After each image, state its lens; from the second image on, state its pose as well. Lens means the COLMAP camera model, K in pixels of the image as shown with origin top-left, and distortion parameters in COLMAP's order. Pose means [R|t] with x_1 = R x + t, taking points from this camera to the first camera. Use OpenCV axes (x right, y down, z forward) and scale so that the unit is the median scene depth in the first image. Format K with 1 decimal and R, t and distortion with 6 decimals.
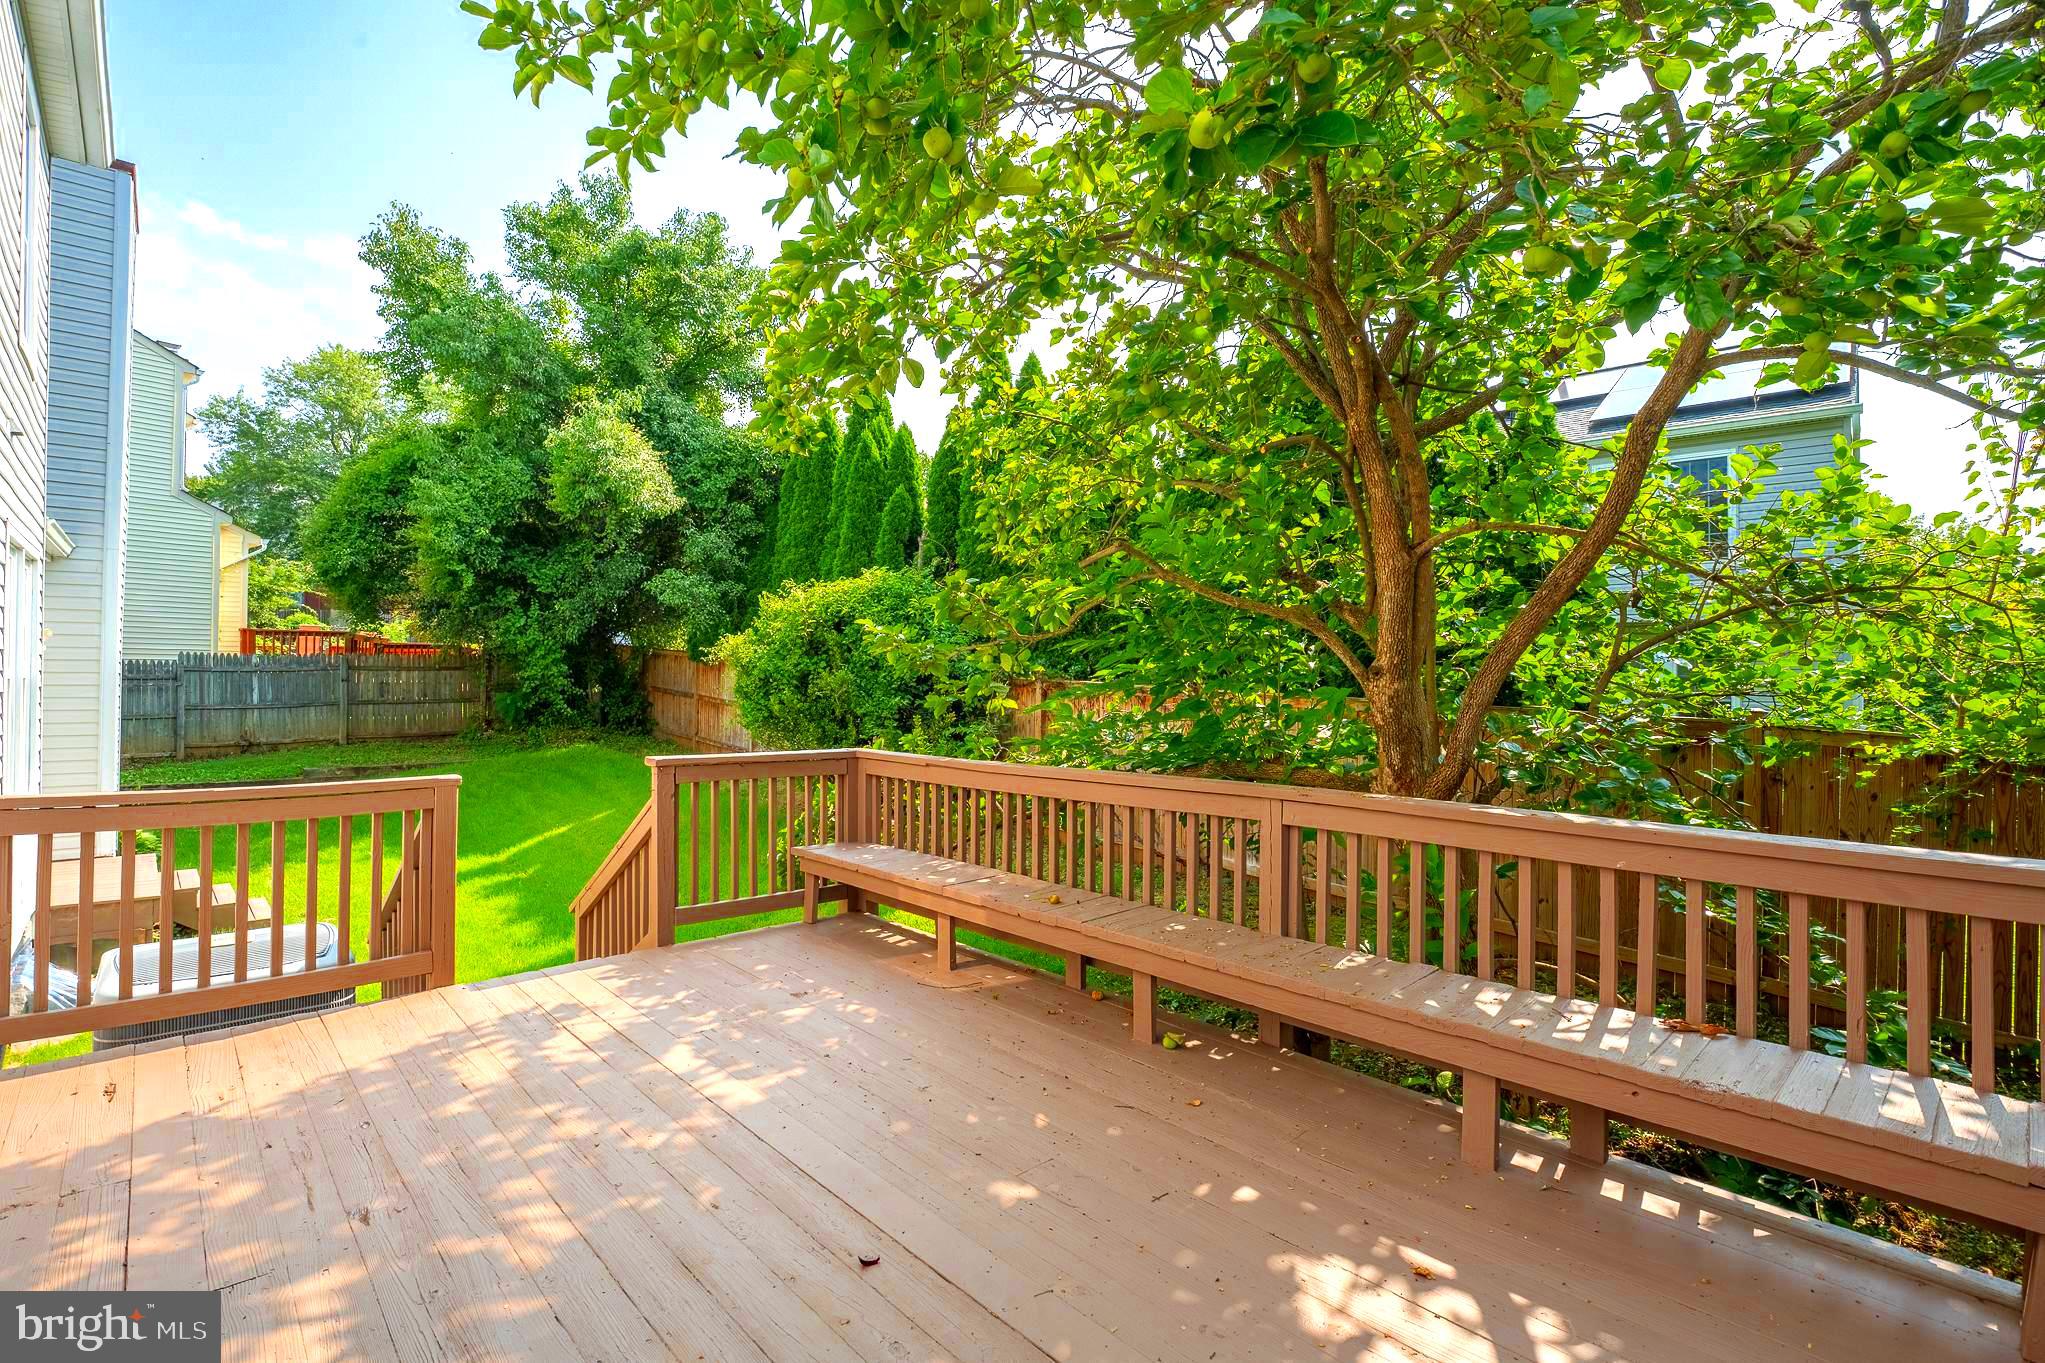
lens RADIAL K [[972.6, 0, 1018.3], [0, 972.6, 681.1], [0, 0, 1]] dist [-0.005367, -0.000917]
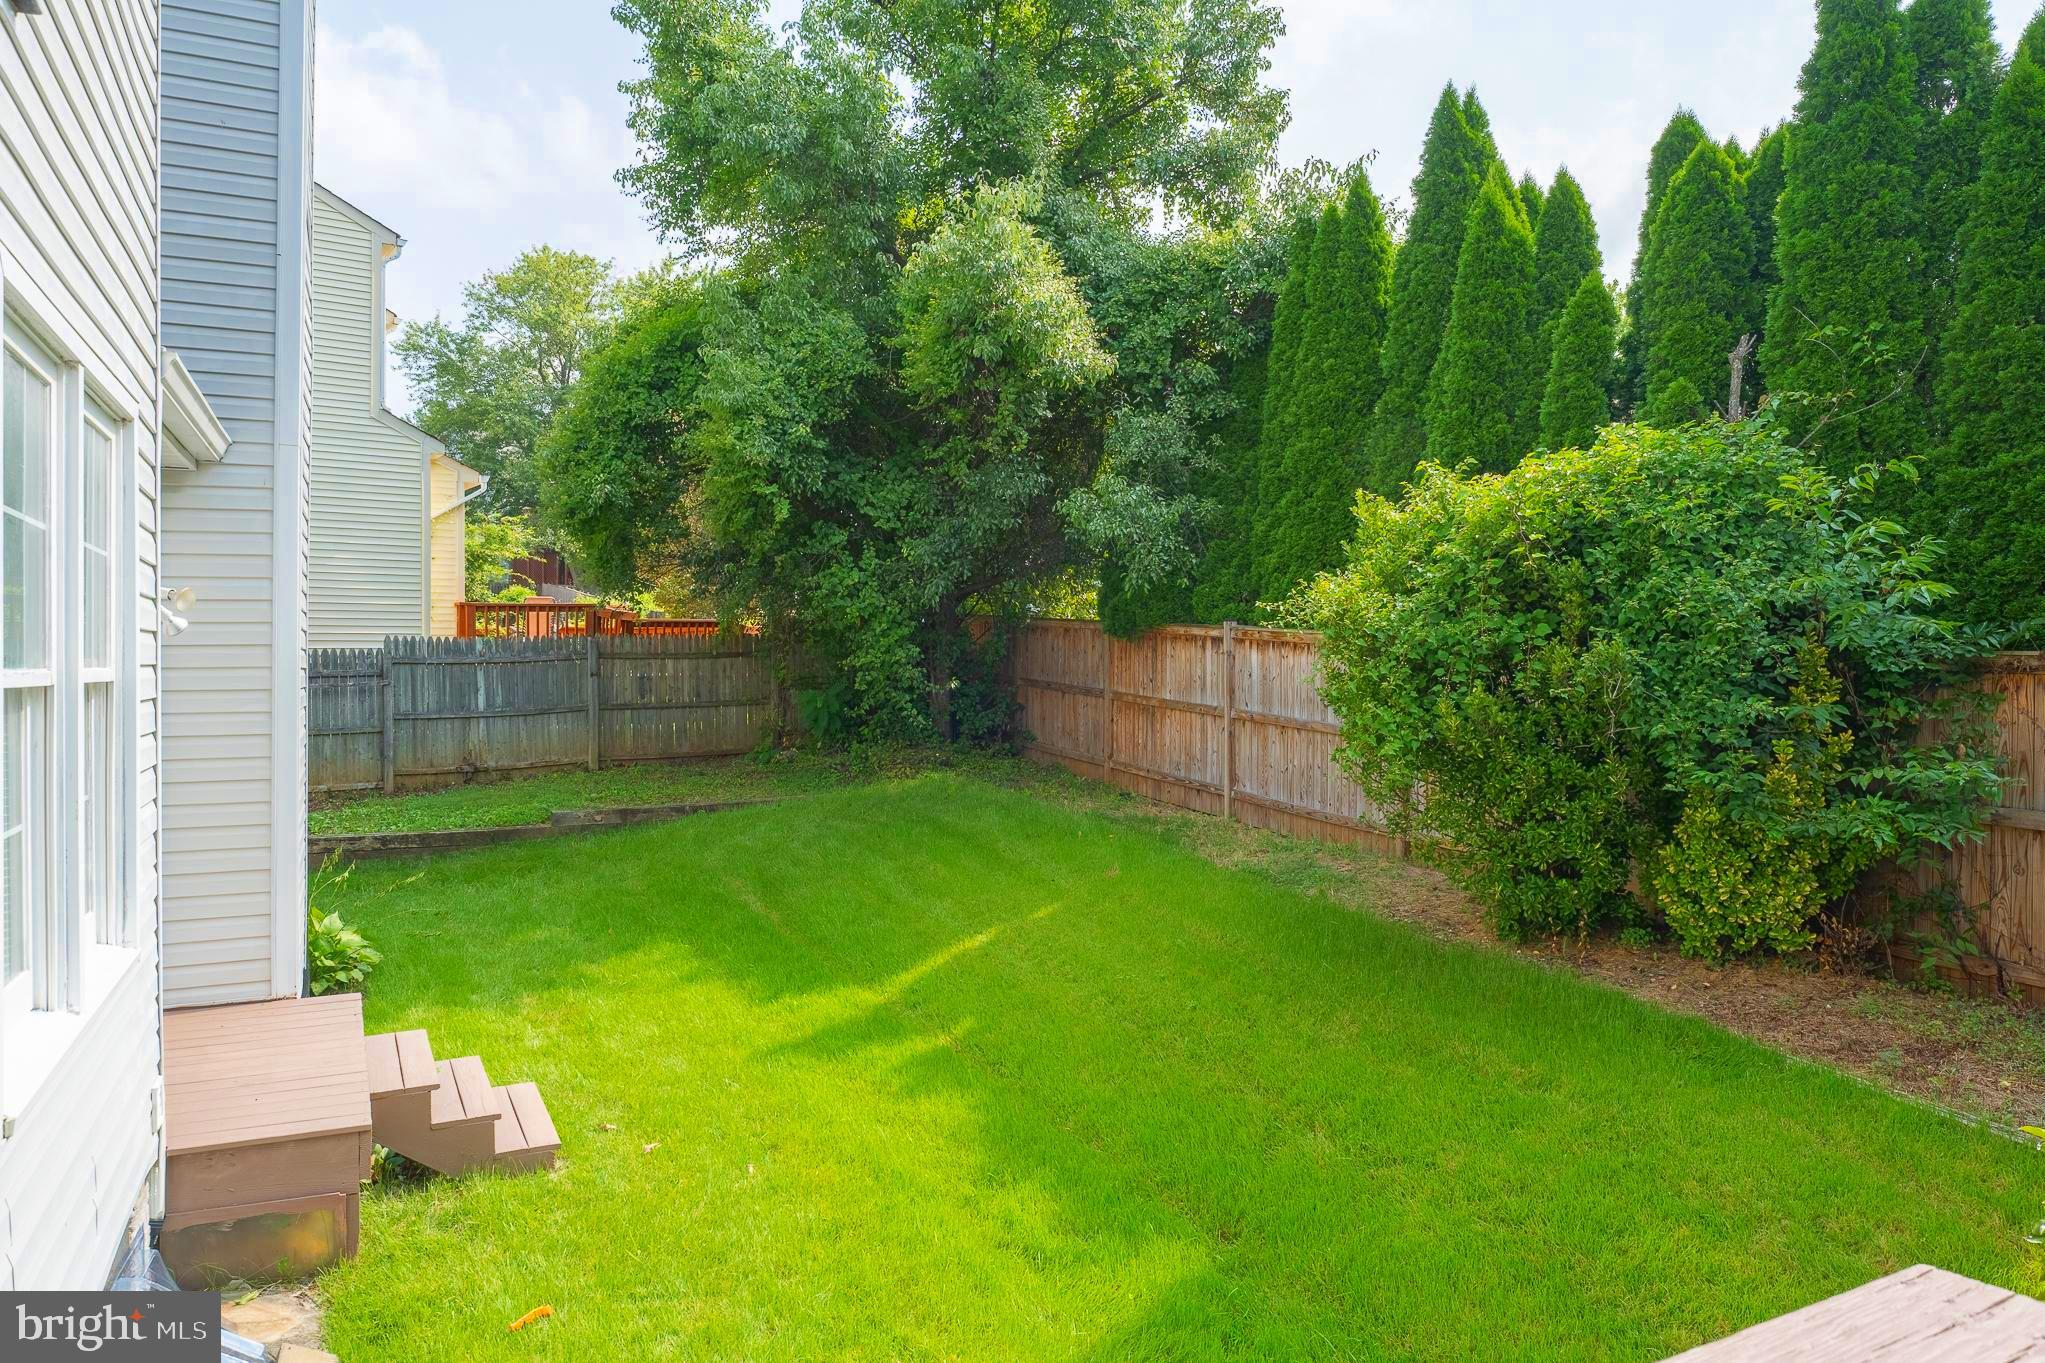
lens RADIAL K [[1357.2, 0, 1019.4], [0, 1357.2, 667.3], [0, 0, 1]] dist [0.031844, -0.000377]
pose [[0.962026, -0.013585, -0.272621, -0.168747], [0.014037, 0.999901, -0.000293, -0.001480], [0.272598, -0.003545, 0.962121, 0.188684]]
